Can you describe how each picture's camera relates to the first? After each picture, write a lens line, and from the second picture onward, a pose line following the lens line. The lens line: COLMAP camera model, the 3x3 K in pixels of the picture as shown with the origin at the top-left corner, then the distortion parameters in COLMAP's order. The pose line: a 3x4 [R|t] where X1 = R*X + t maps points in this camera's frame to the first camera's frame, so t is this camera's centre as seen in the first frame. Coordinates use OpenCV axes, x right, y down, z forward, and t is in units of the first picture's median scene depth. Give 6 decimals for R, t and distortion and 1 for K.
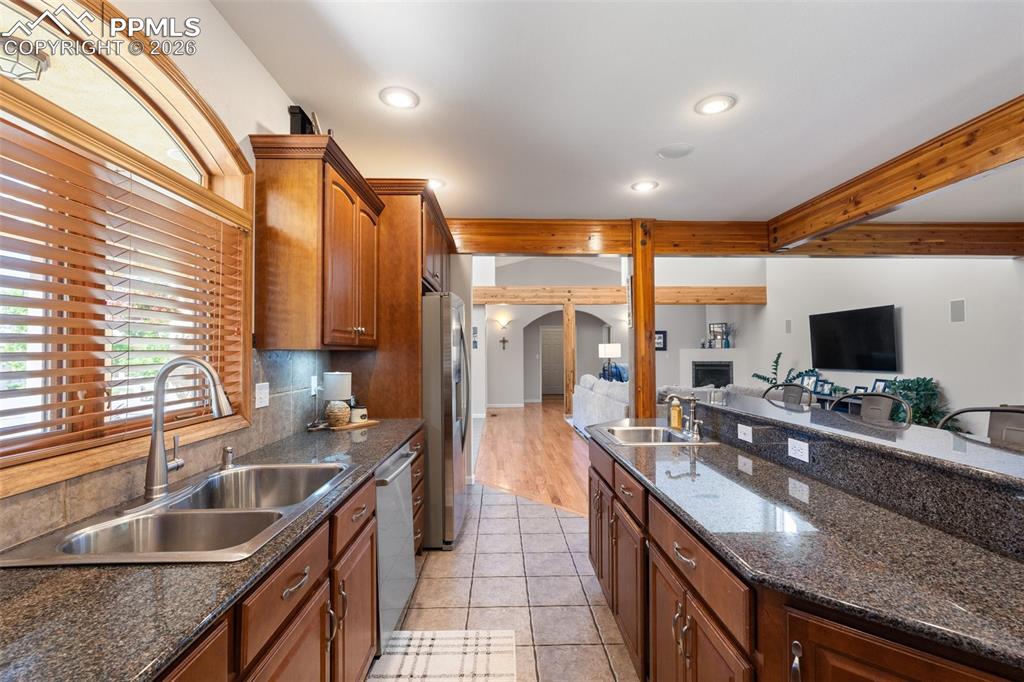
lens RADIAL K [[455.5, 0, 511.7], [0, 455.5, 343.0], [0, 0, 1]] dist [-0.002241, -0.000199]
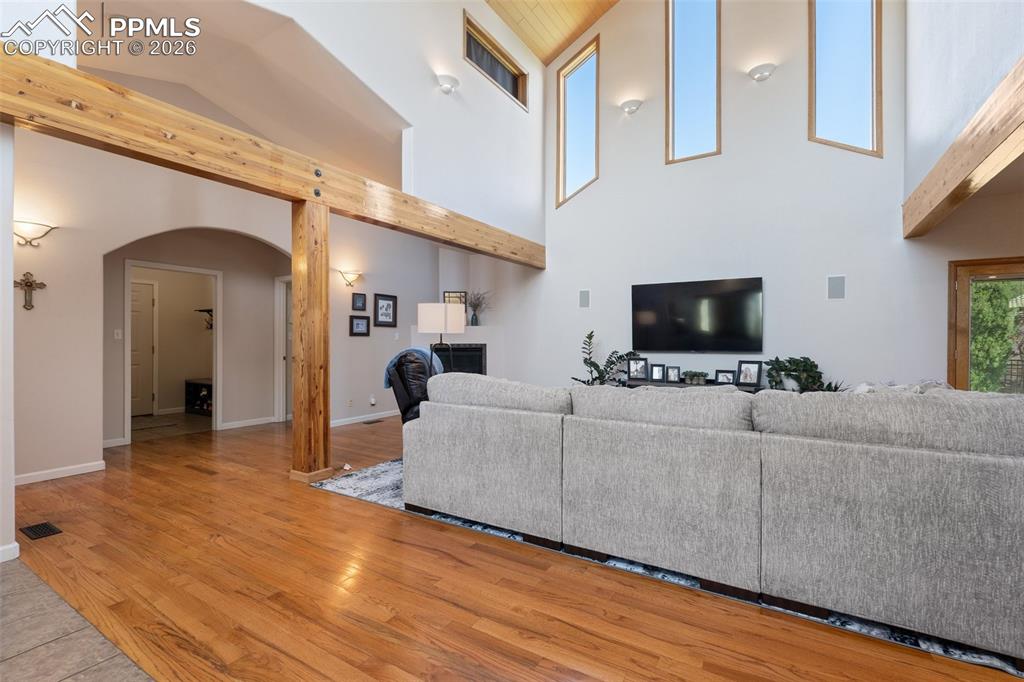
lens RADIAL K [[455.5, 0, 511.7], [0, 455.5, 343.0], [0, 0, 1]] dist [-0.002241, -0.000199]
pose [[0.543989, -0.002333, 0.839089, -0.143259], [-0.023744, 0.999553, 0.018173, 0.032641], [-0.838756, -0.029809, 0.543691, 0.739709]]
